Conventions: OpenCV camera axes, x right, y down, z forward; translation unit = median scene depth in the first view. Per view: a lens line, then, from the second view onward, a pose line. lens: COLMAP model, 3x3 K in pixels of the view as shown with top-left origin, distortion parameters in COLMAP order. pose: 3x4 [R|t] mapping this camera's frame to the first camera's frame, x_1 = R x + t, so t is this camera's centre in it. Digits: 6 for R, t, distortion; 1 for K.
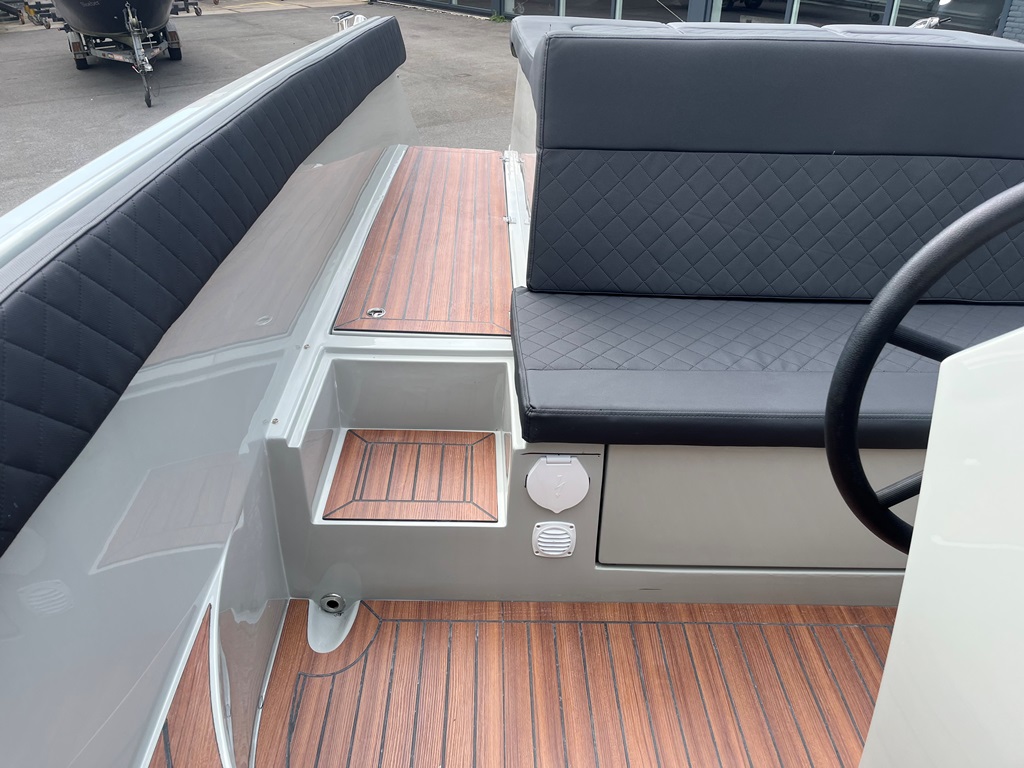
lens RADIAL K [[765.2, 0, 514.1], [0, 765.2, 375.9], [0, 0, 1]] dist [0.067961, -0.091590]
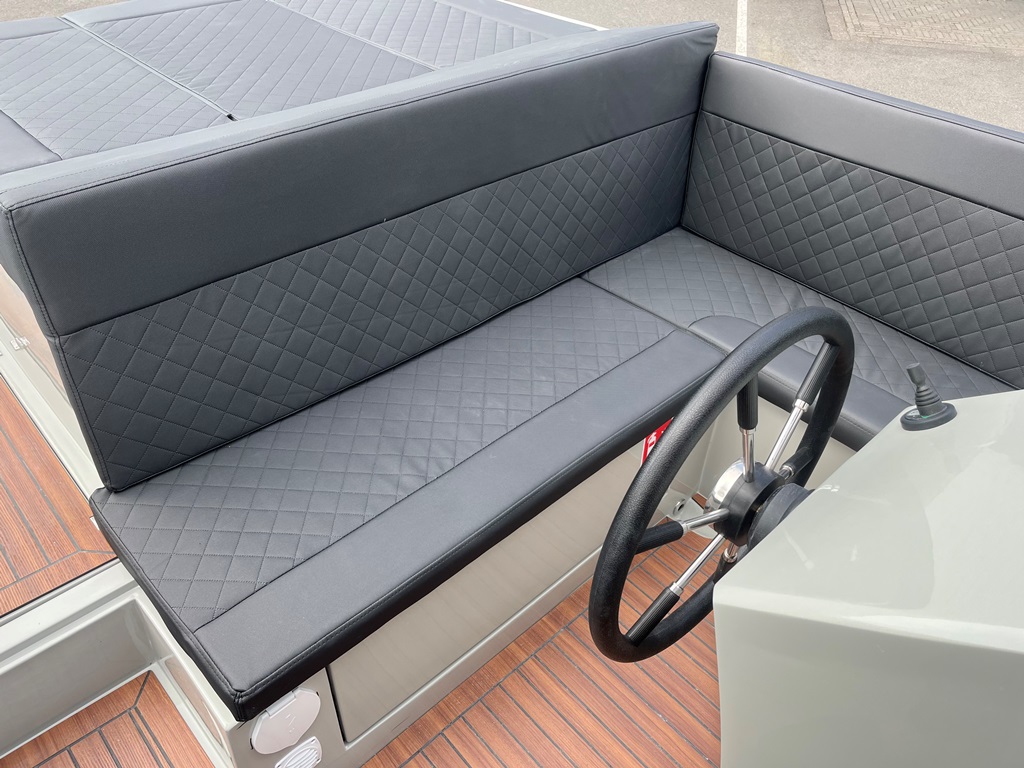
lens RADIAL K [[765.2, 0, 514.1], [0, 765.2, 375.9], [0, 0, 1]] dist [0.067961, -0.091590]
pose [[0.745226, -0.416013, 0.521124, -0.038576], [0.317748, 0.908632, 0.270969, -0.316473], [-0.586237, -0.036347, 0.809324, 0.136599]]
